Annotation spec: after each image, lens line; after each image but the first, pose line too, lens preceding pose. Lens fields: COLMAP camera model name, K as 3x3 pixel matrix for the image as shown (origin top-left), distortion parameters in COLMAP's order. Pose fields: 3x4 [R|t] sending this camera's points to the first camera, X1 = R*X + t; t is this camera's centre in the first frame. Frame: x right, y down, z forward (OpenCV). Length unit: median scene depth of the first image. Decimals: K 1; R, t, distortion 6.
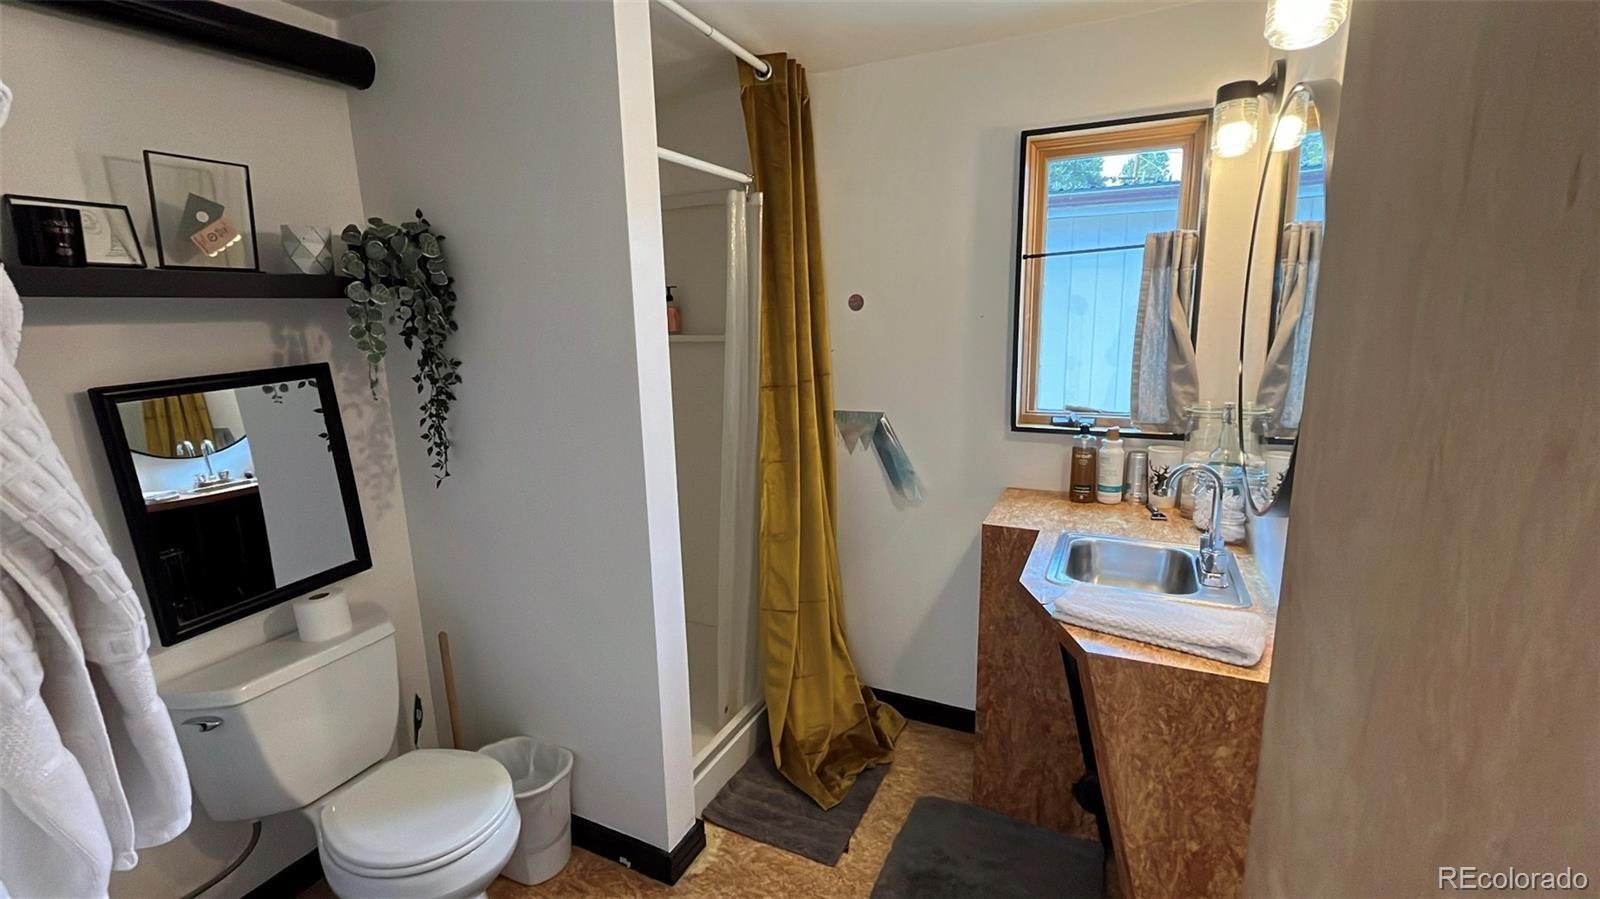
lens RADIAL K [[669.4, 0, 800.0], [0, 669.4, 449.5], [0, 0, 1]] dist [-0.000758, -0.000053]
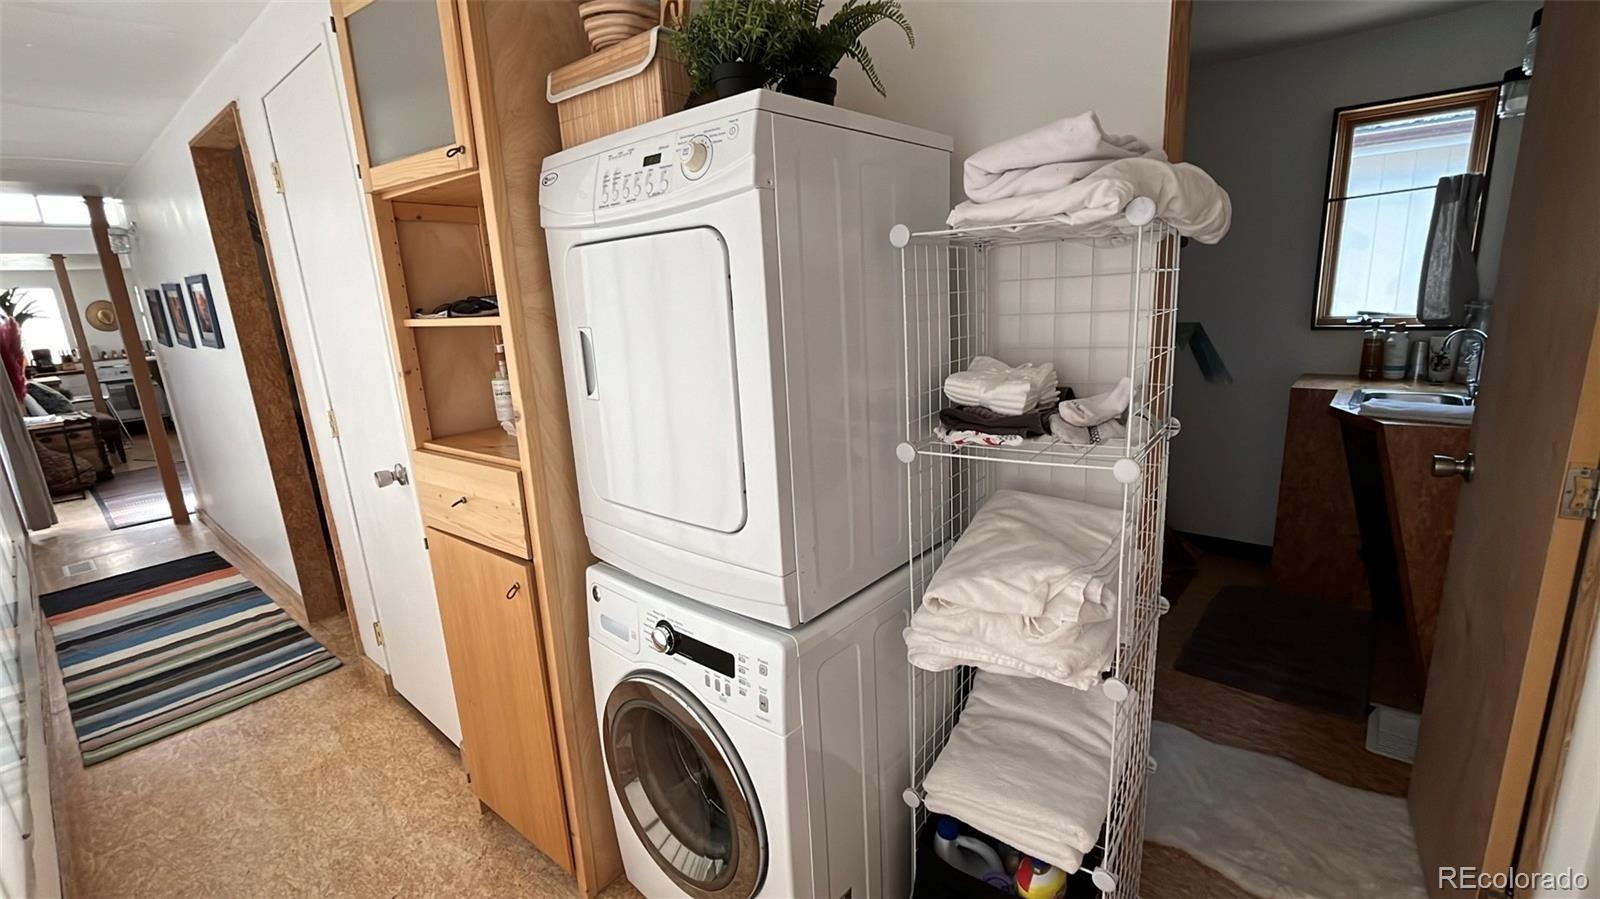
lens RADIAL K [[681.5, 0, 800.0], [0, 681.5, 449.5], [0, 0, 1]] dist [-0.001344, -0.000185]
pose [[0.965349, 0.035181, -0.258580, -0.348373], [-0.026176, 0.998928, 0.038186, 0.205273], [0.259646, -0.030094, 0.965235, -0.669501]]
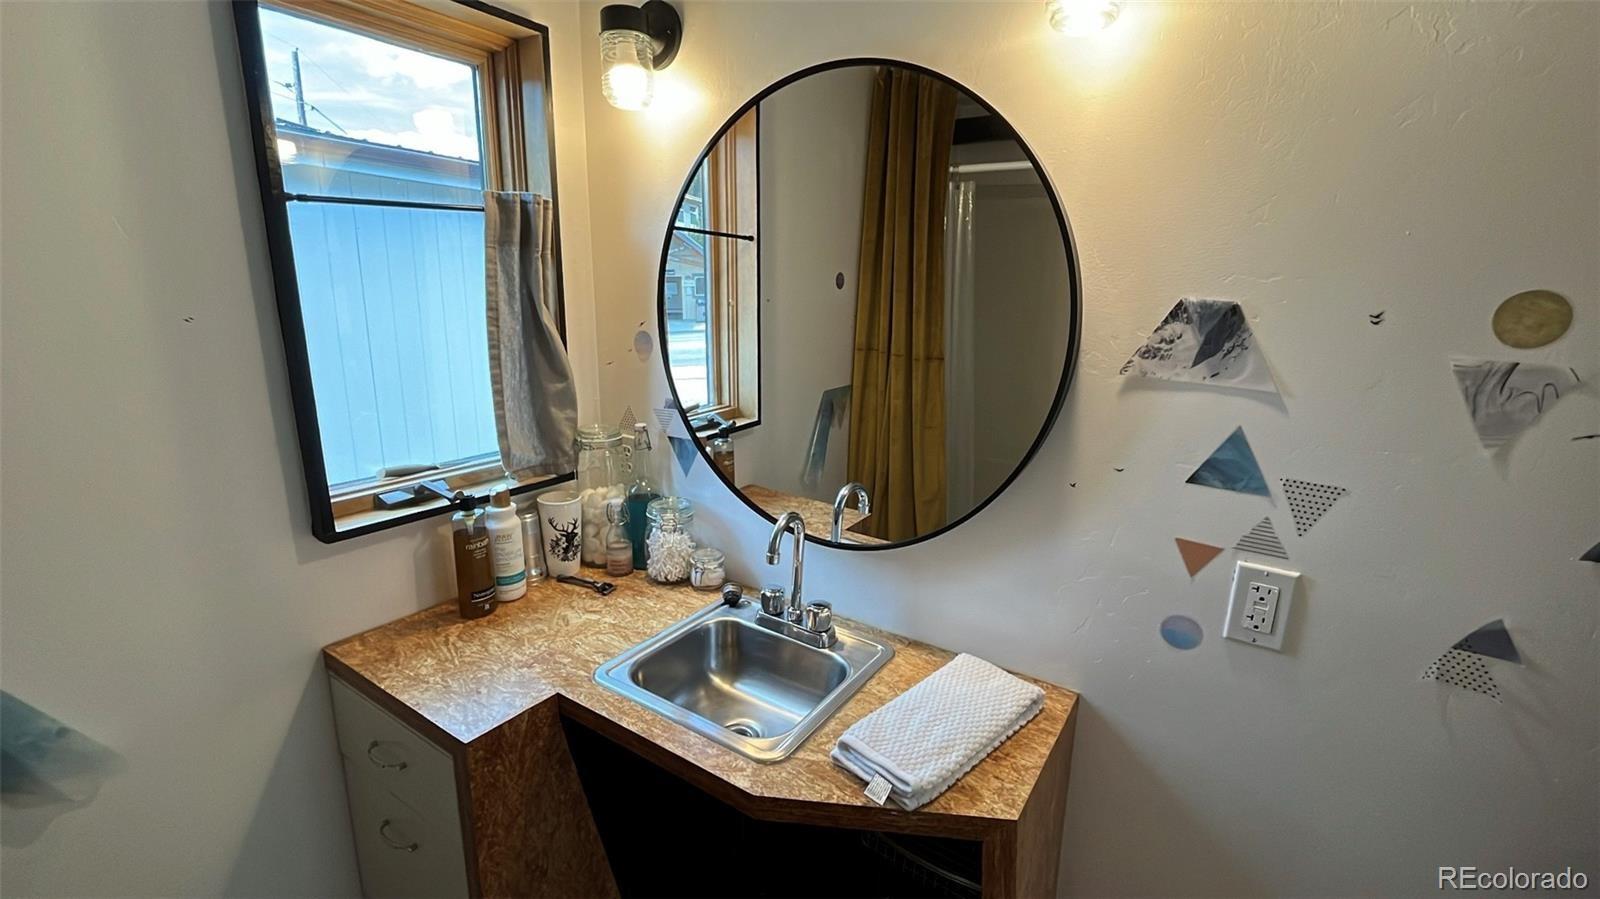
lens RADIAL K [[692.9, 0, 800.0], [0, 692.9, 449.5], [0, 0, 1]] dist [-0.002257, -0.000232]
pose [[0.139762, -0.209486, 0.967772, -0.140386], [0.161996, 0.969033, 0.186365, -0.148542], [-0.976844, 0.130728, 0.169370, 0.595121]]
